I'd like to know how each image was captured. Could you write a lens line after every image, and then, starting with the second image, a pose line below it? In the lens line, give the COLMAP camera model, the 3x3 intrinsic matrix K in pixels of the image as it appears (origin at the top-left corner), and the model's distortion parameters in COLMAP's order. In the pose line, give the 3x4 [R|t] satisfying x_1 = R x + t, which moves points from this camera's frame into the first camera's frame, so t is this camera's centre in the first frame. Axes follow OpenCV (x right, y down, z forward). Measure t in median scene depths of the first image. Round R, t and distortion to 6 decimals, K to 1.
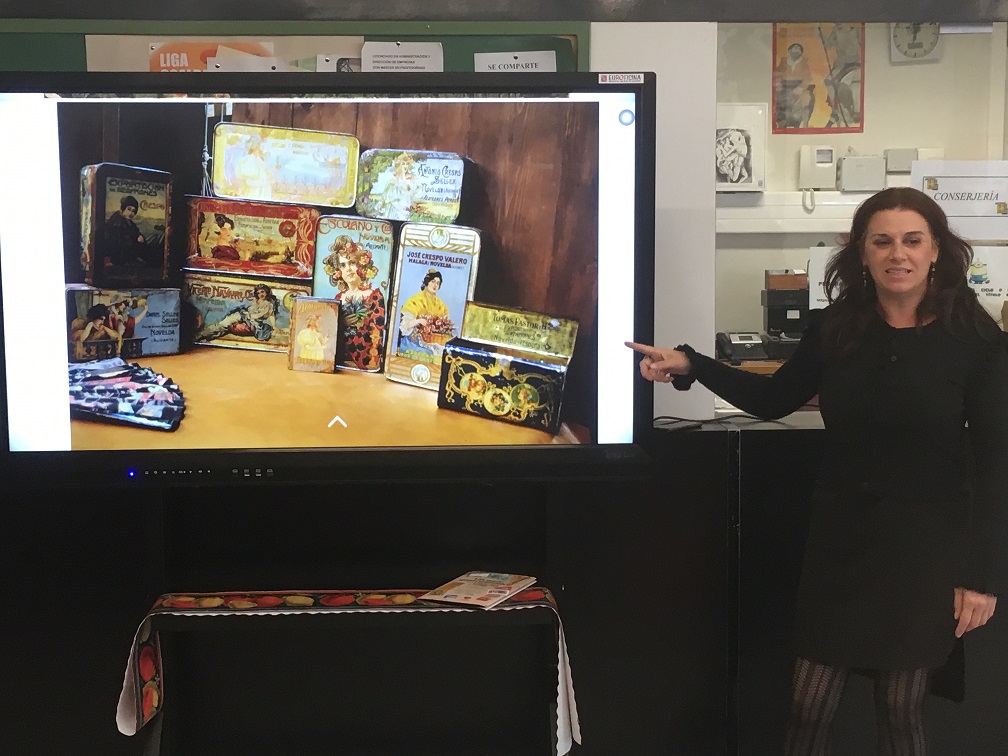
lens RADIAL K [[1688.6, 0, 504.0], [0, 1688.6, 378.0], [0, 0, 1]] dist [0.039428, 0.157969]
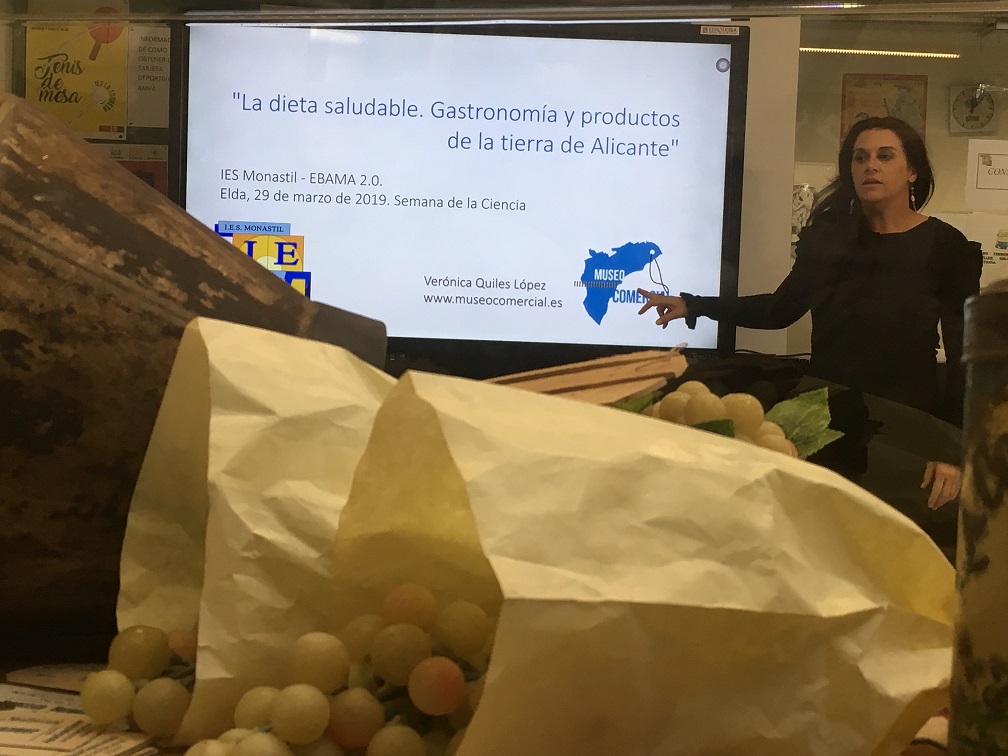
lens RADIAL K [[1611.9, 0, 504.0], [0, 1611.9, 378.0], [0, 0, 1]] dist [0.064657, 0.077453]
pose [[0.998199, 0.044380, -0.040356, -0.021073], [-0.047450, 0.995774, -0.078624, 0.138352], [0.036697, 0.080397, 0.996087, -0.090101]]
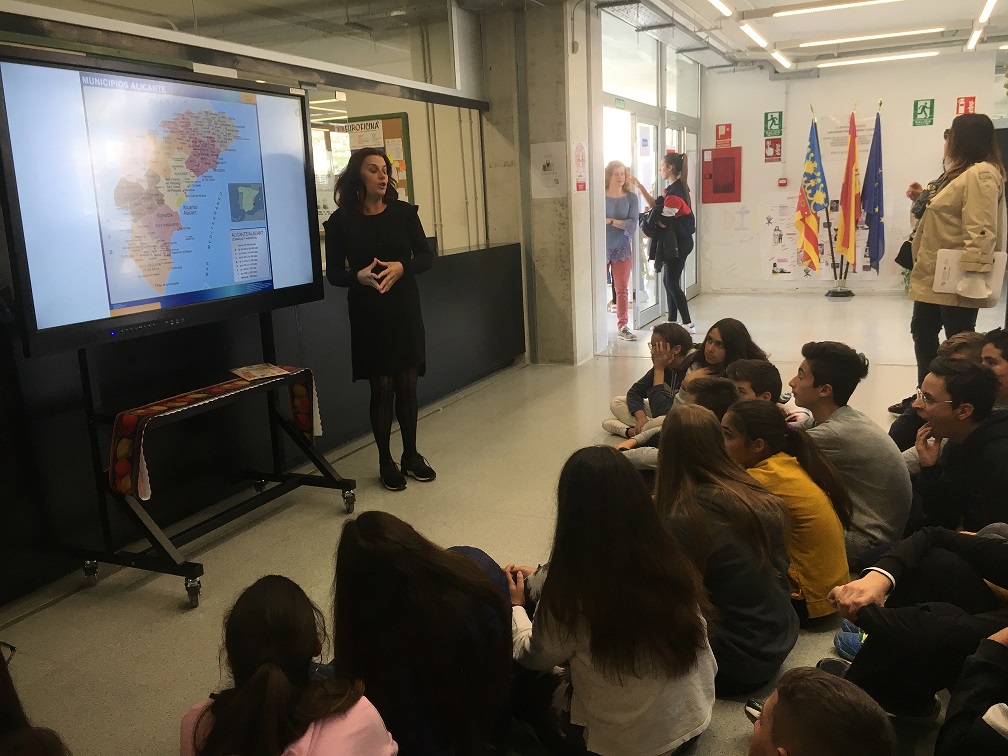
lens RADIAL K [[859.5, 0, 504.0], [0, 859.5, 378.0], [0, 0, 1]] dist [0.096592, -0.134092]
pose [[0.456194, -0.198799, 0.867390, -0.664996], [0.145362, 0.978282, 0.147763, 0.028159], [-0.877928, 0.058677, 0.475184, 0.294611]]
